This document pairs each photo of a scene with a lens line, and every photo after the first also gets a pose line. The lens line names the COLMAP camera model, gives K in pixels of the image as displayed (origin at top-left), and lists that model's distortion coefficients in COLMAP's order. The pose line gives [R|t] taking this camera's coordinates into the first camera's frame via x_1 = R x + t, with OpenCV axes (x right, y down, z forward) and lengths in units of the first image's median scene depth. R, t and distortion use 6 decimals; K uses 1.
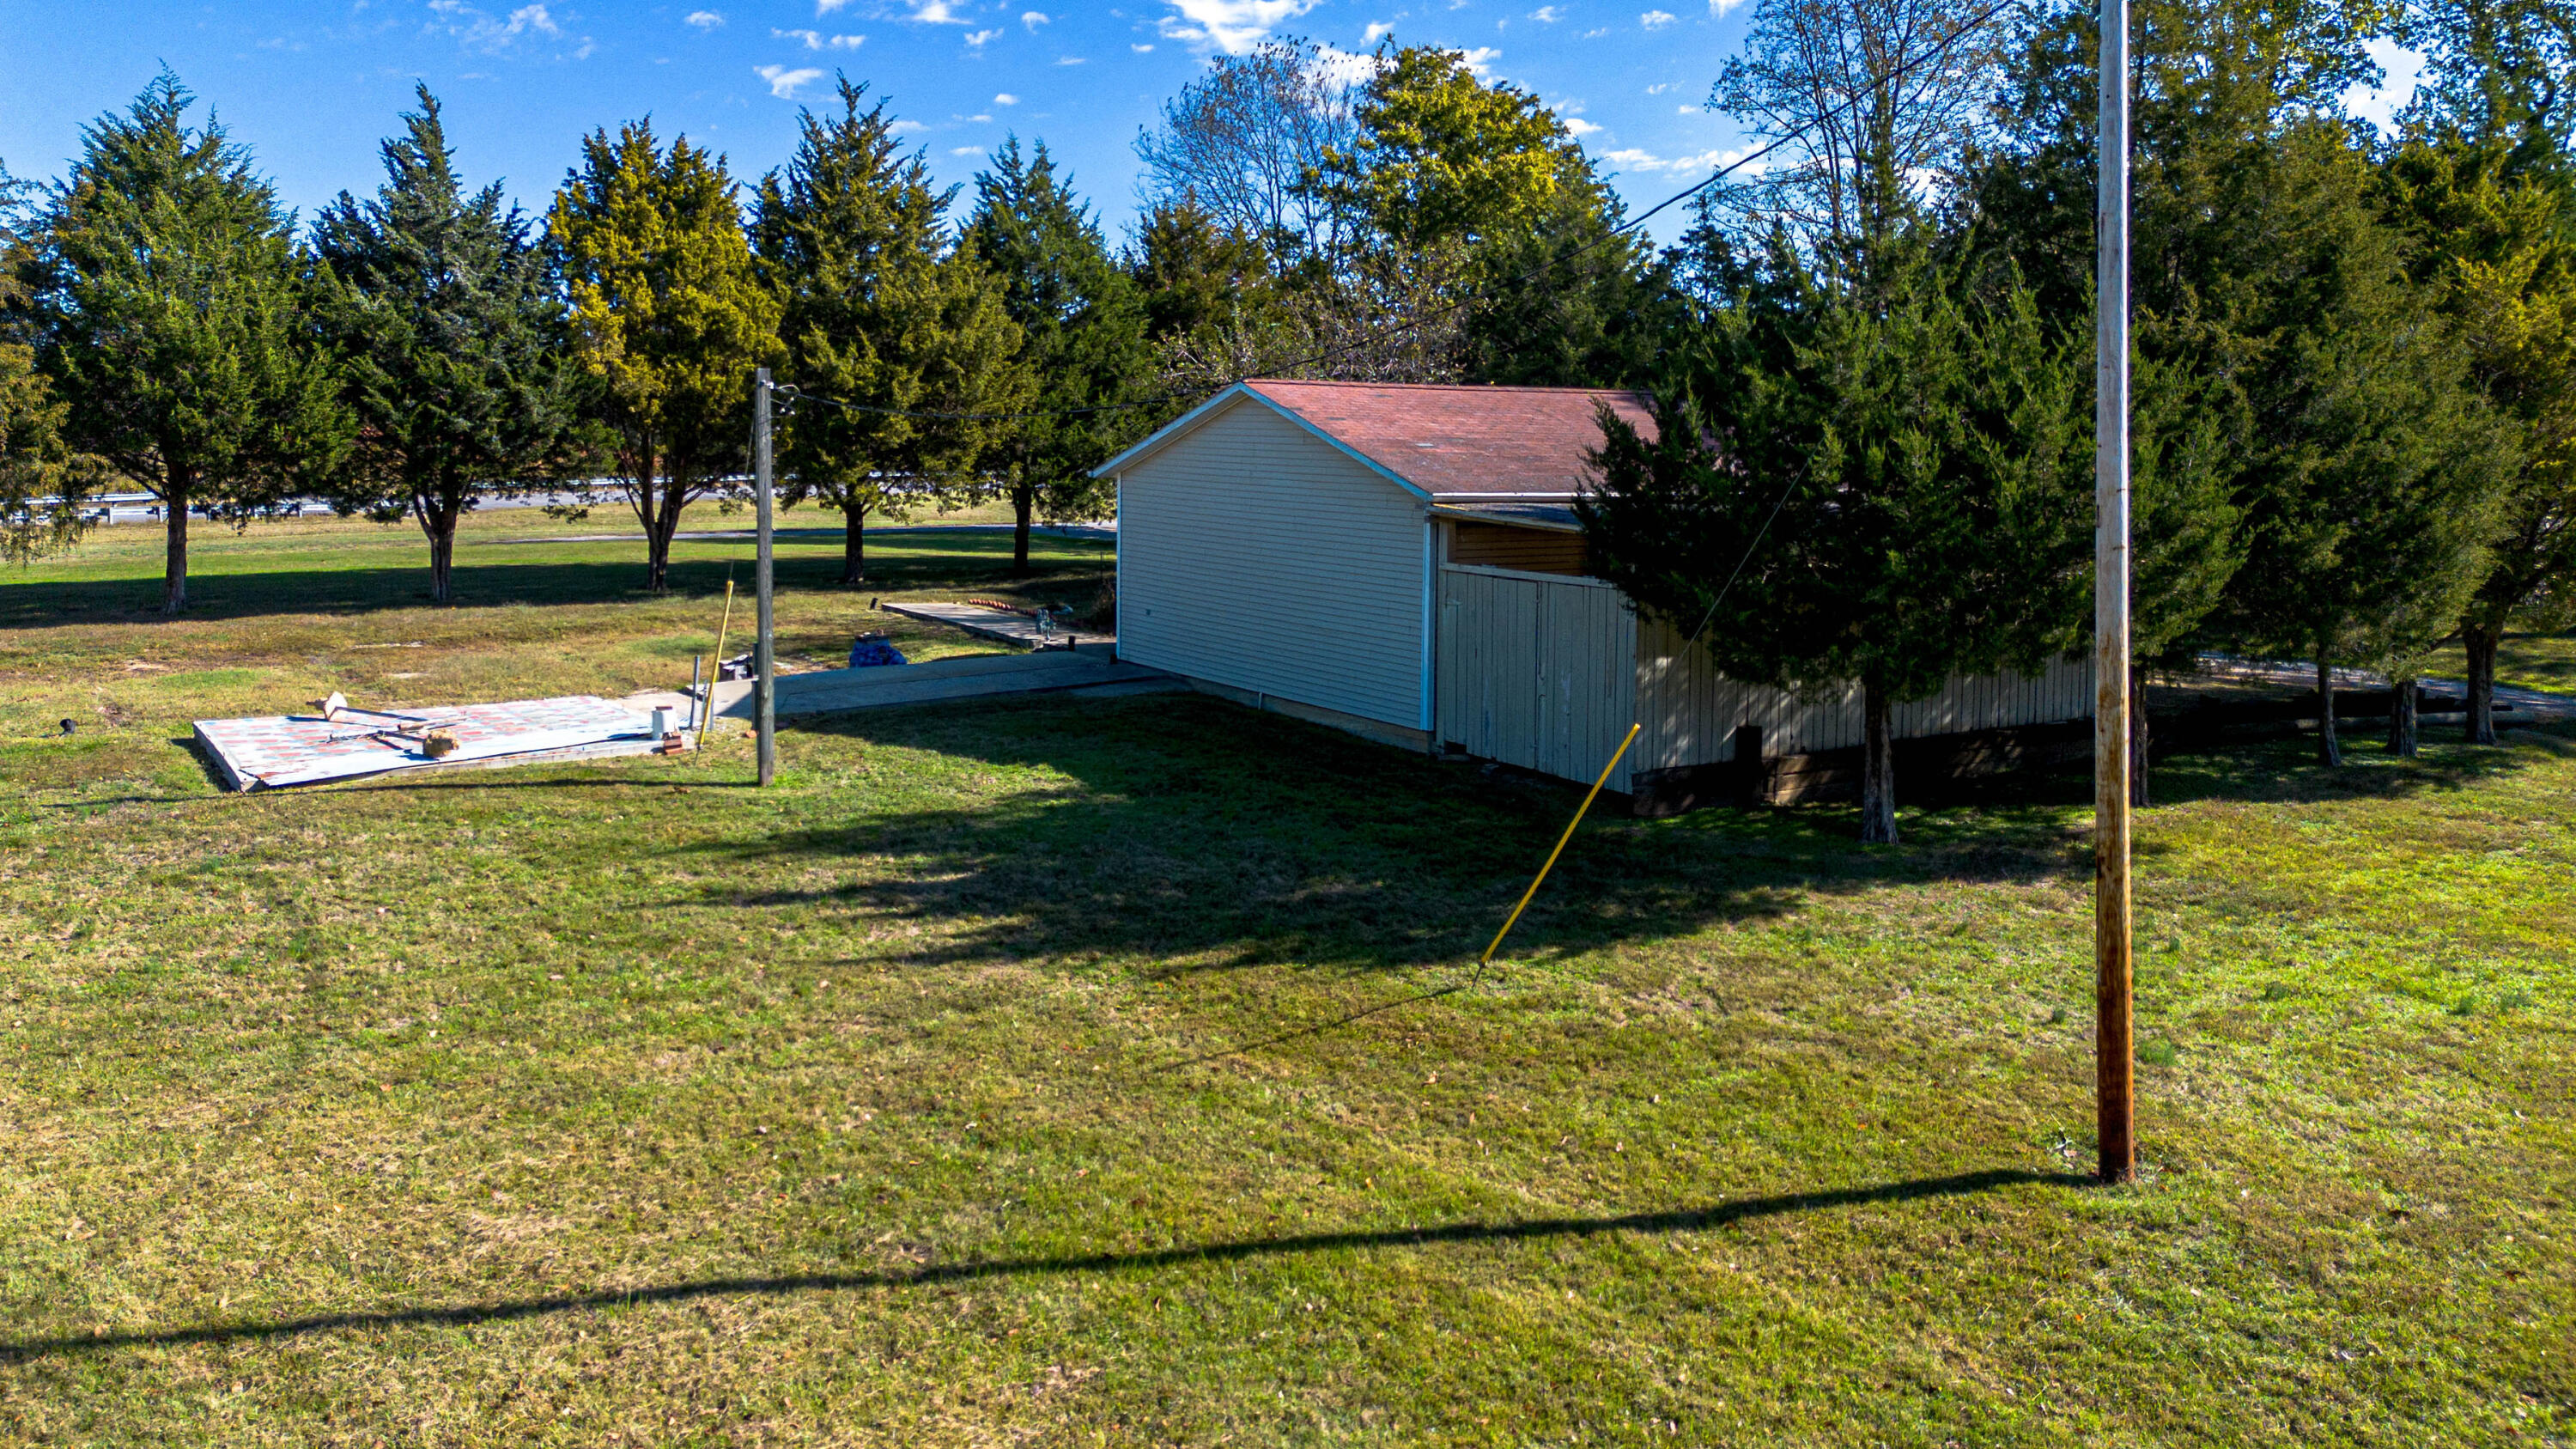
lens RADIAL K [[1800.7, 0, 1288.0], [0, 1800.7, 724.5], [0, 0, 1]] dist [0.133270, -0.149932]
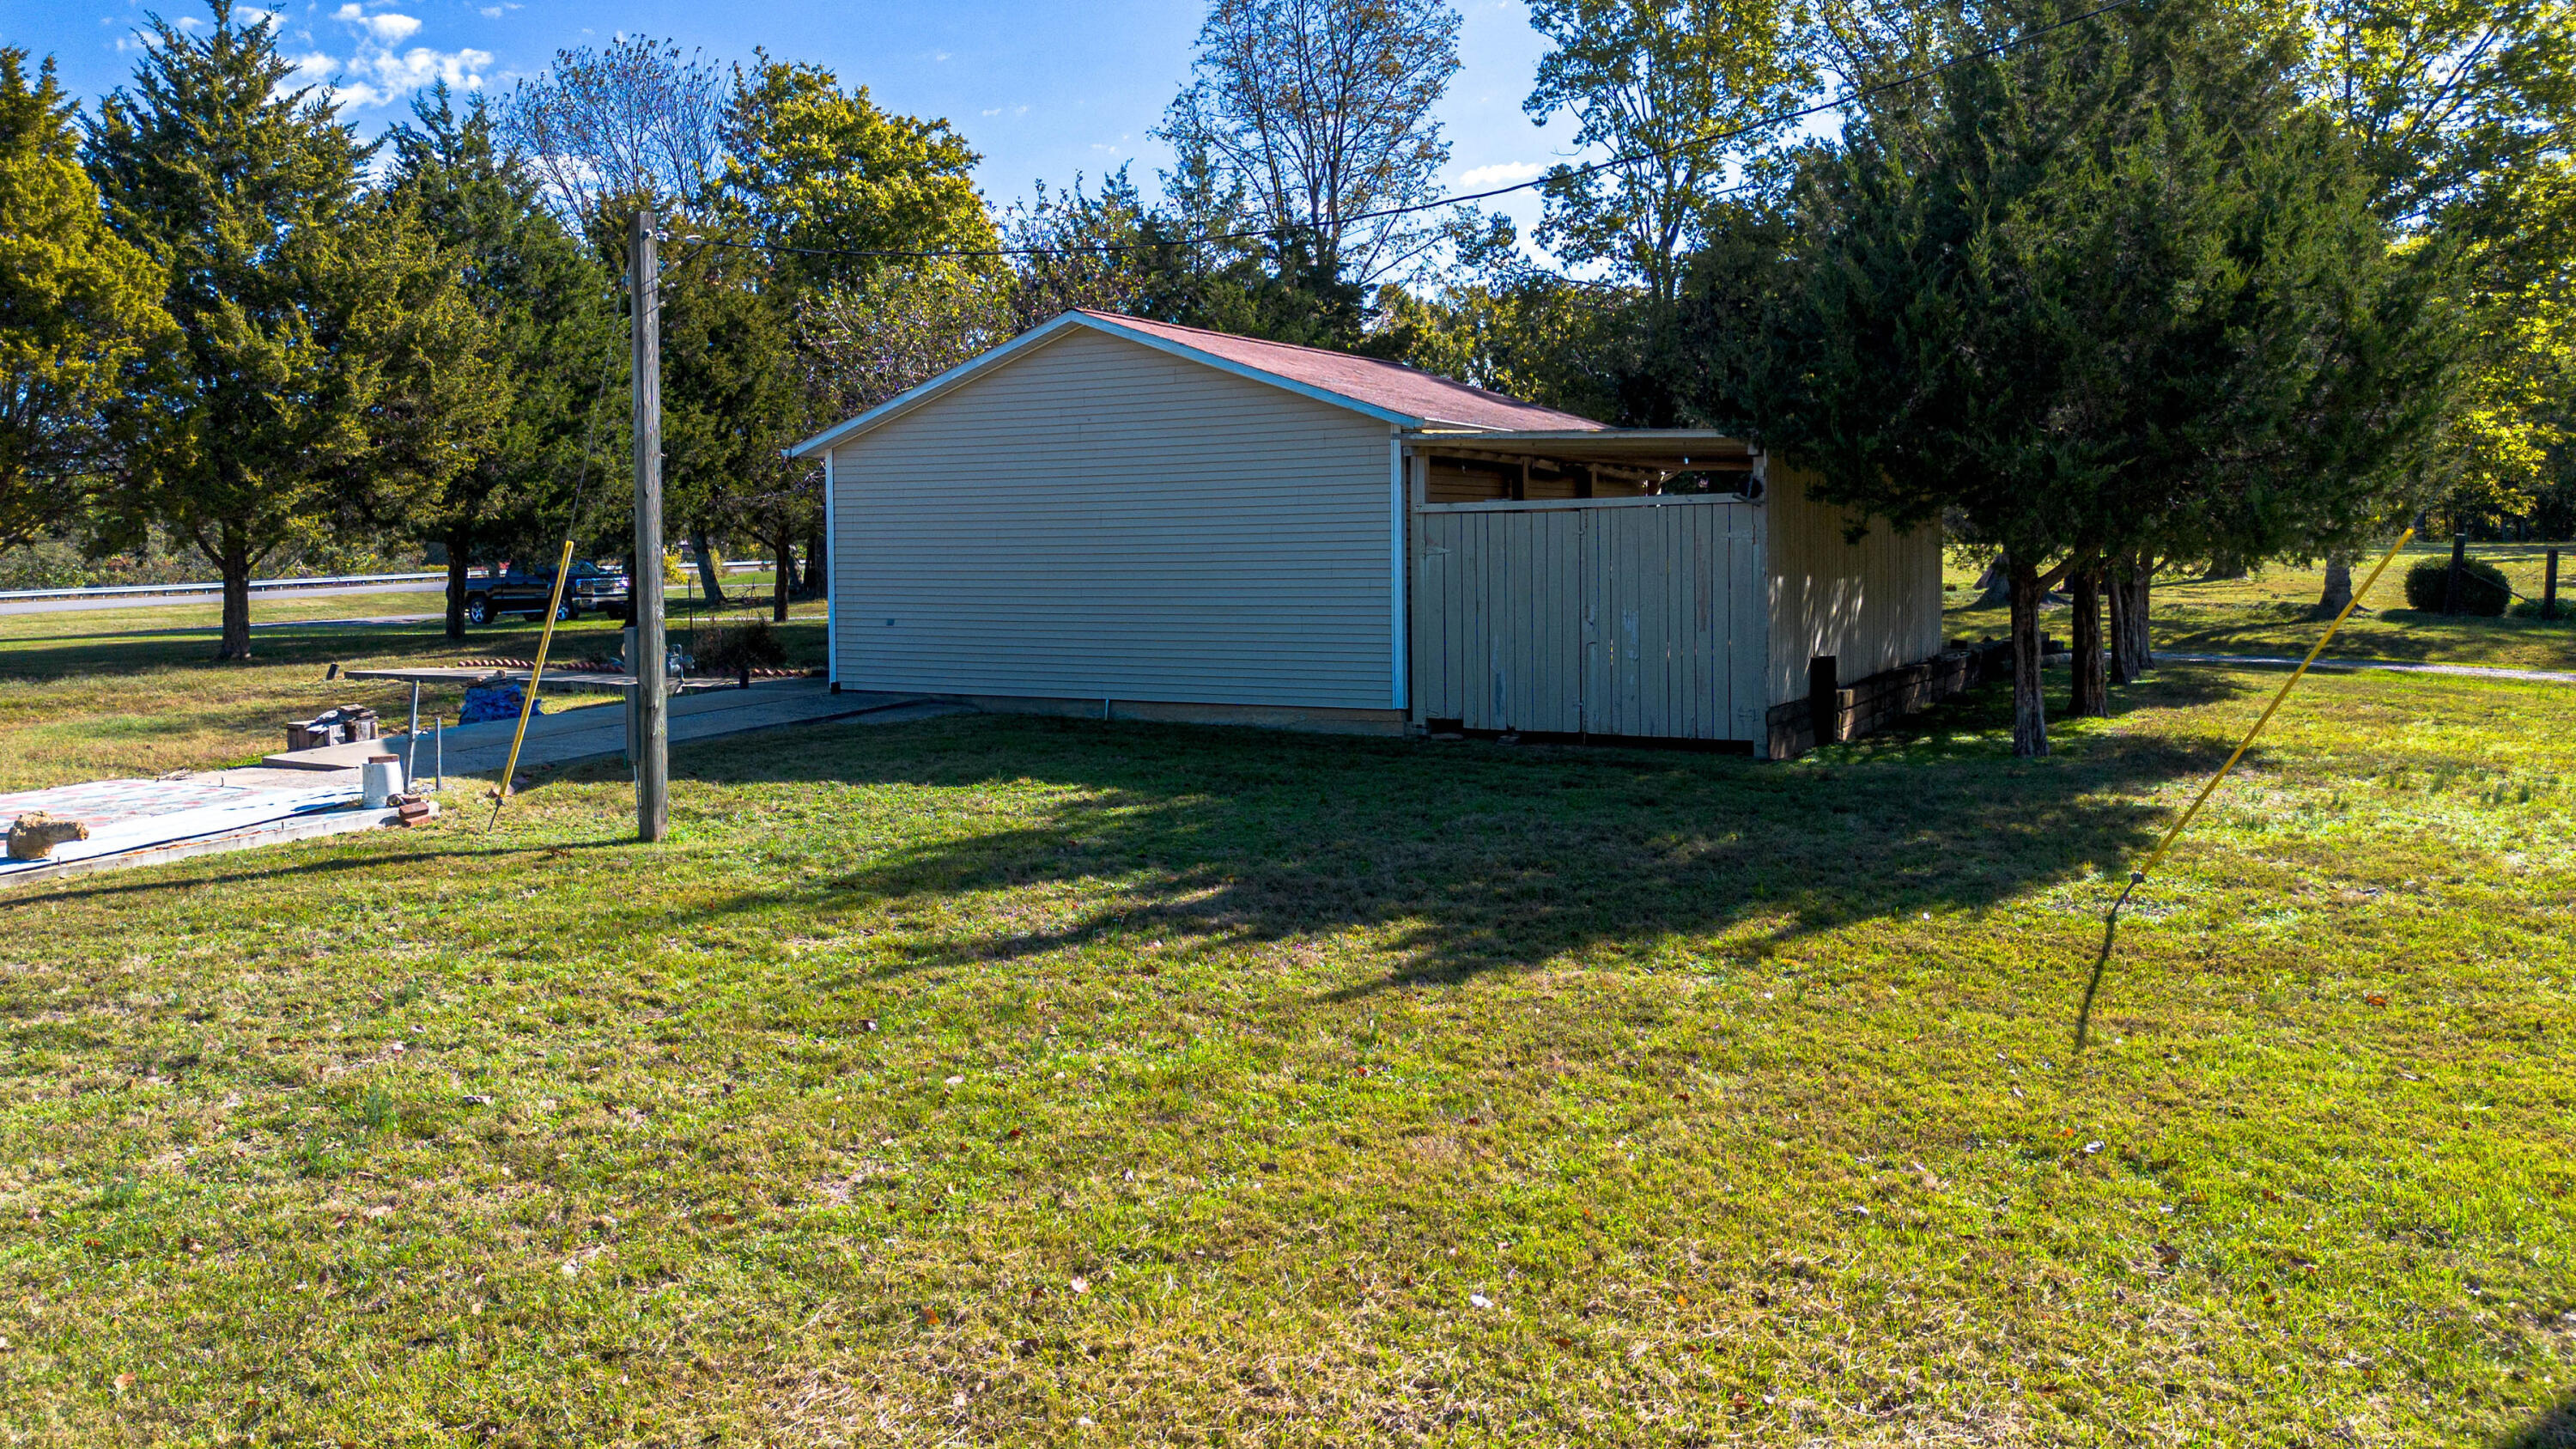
lens RADIAL K [[1814.8, 0, 1283.0], [0, 1814.8, 769.0], [0, 0, 1]] dist [0.019039, -0.003678]
pose [[0.898803, -0.086589, 0.429716, -0.212271], [0.102454, 0.994641, -0.013871, 0.023487], [-0.426213, 0.056493, 0.902857, 0.171128]]
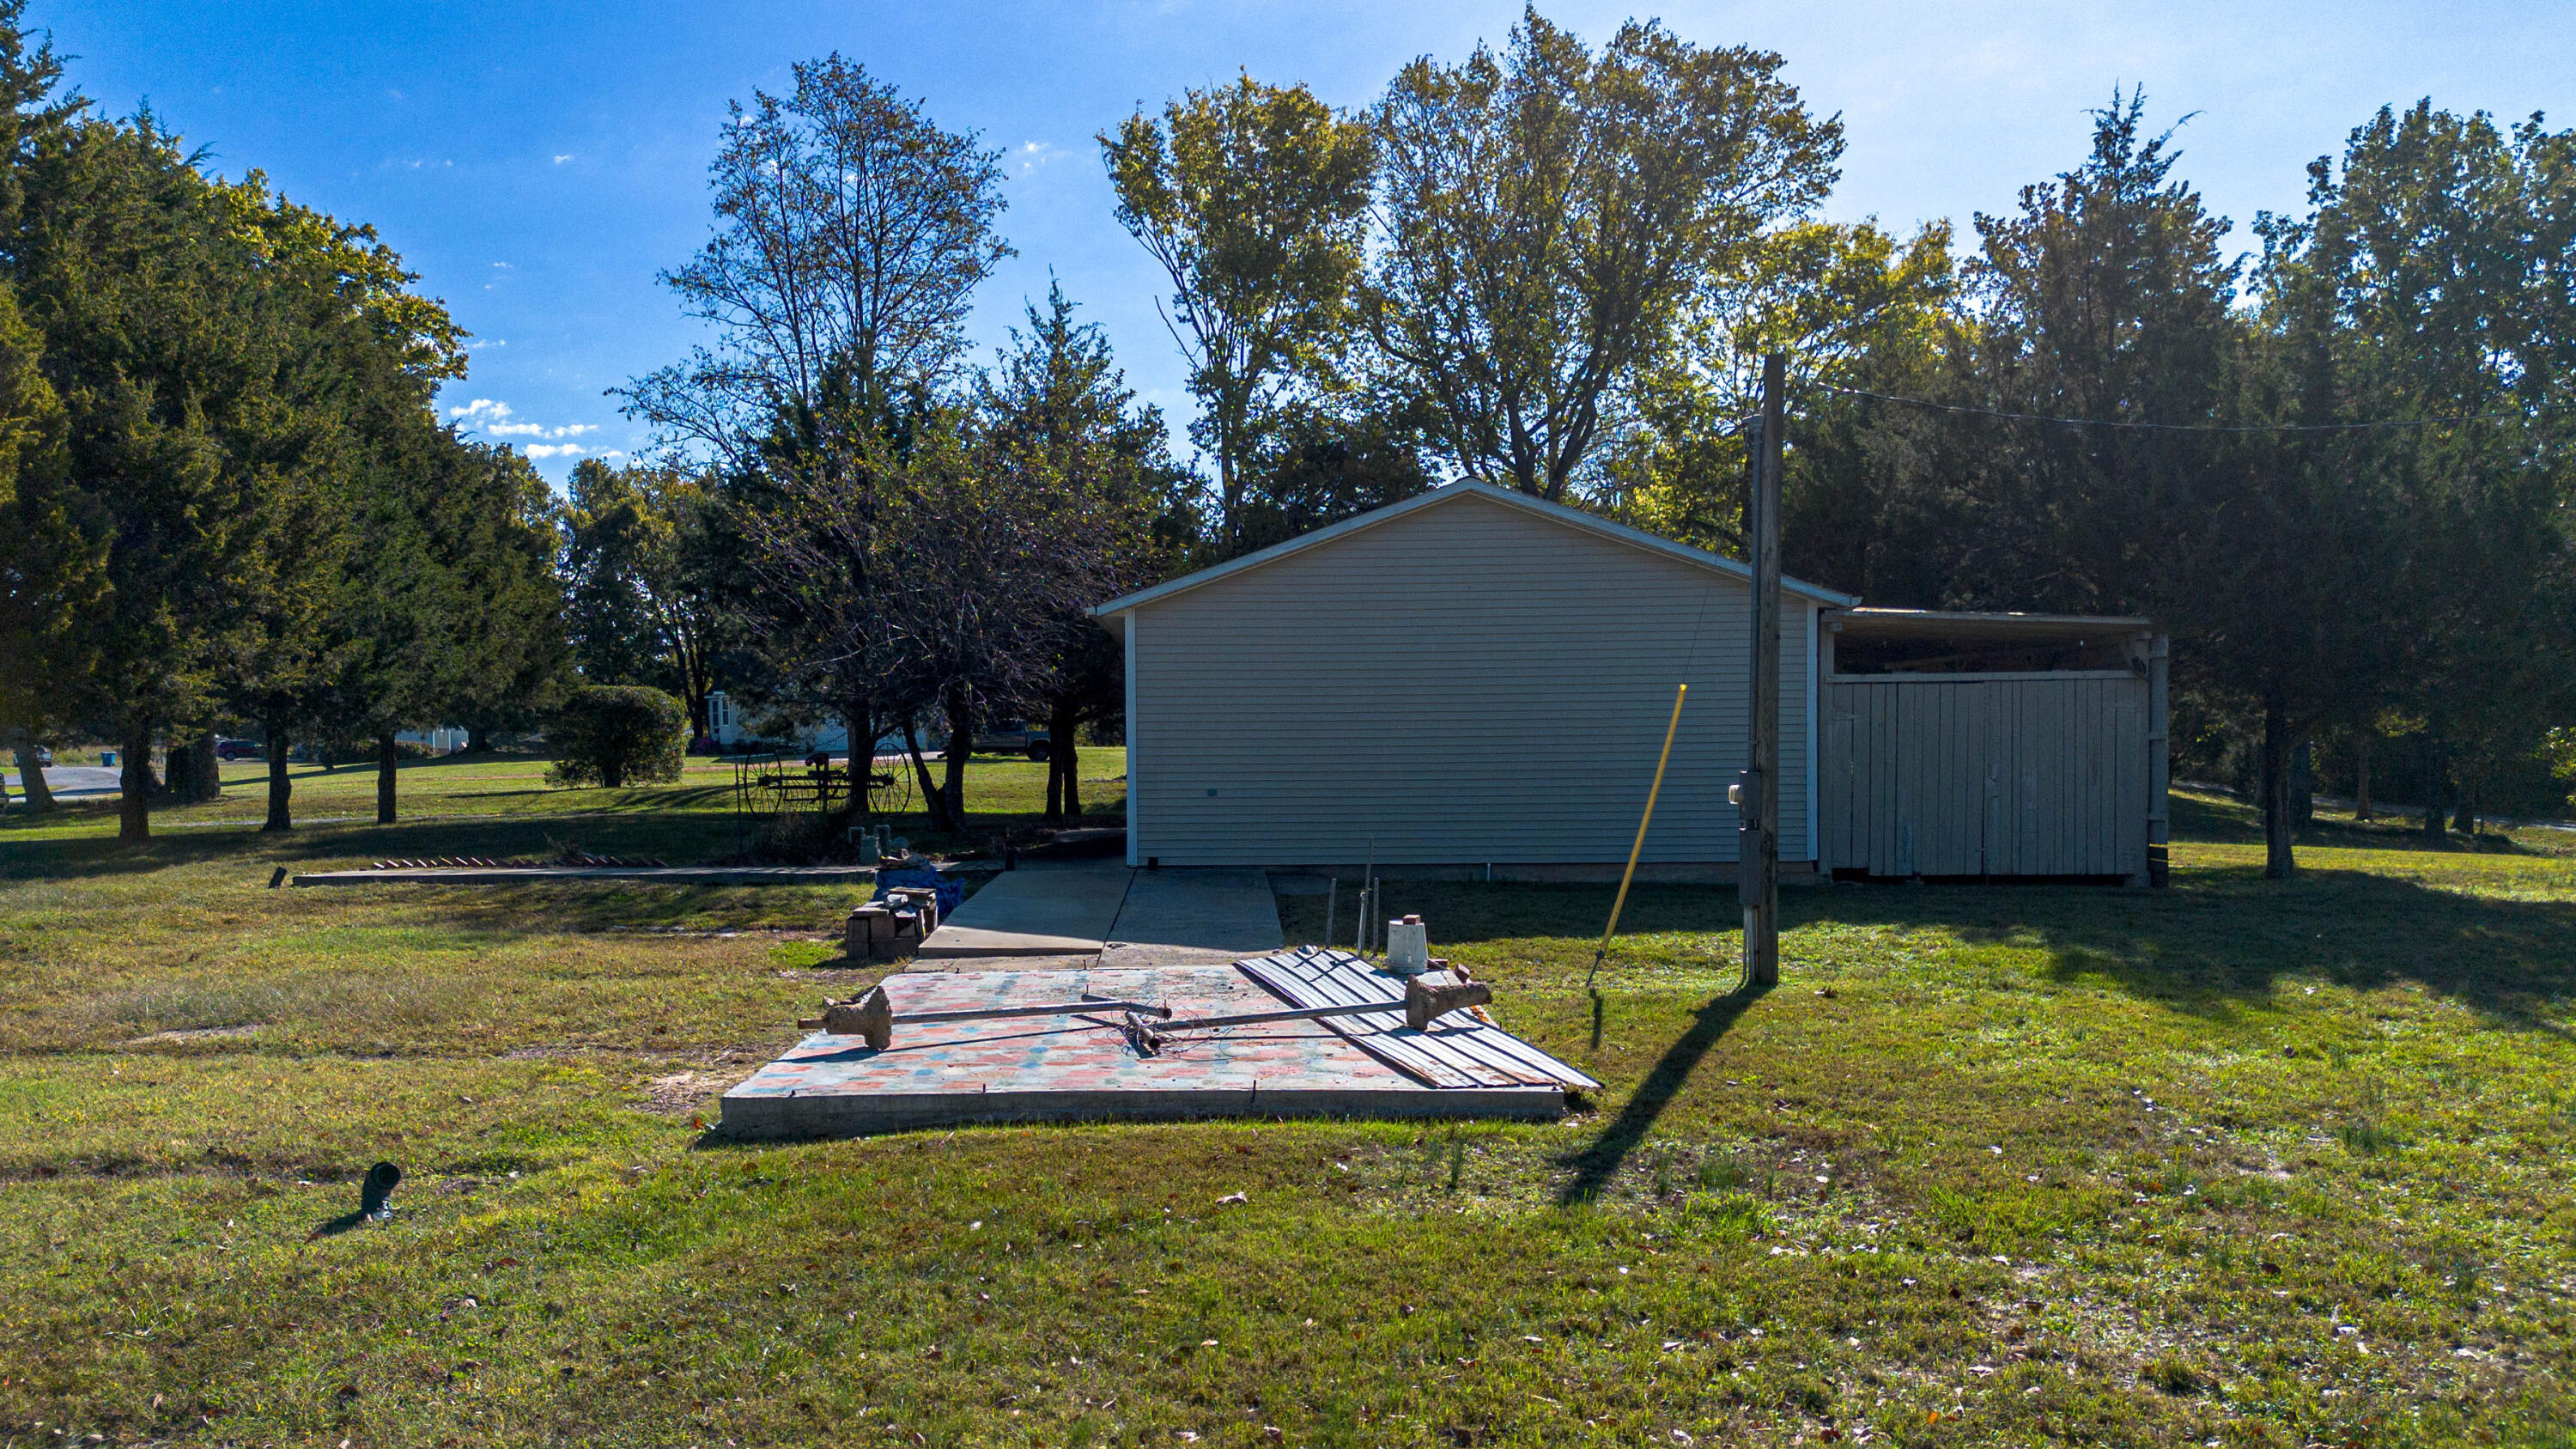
lens RADIAL K [[1814.8, 0, 1283.0], [0, 1814.8, 769.0], [0, 0, 1]] dist [0.019039, -0.003678]
pose [[0.555785, -0.050290, 0.829803, -0.528025], [0.153697, 0.987177, -0.043116, -0.027904], [-0.816995, 0.151501, 0.556388, 0.445434]]
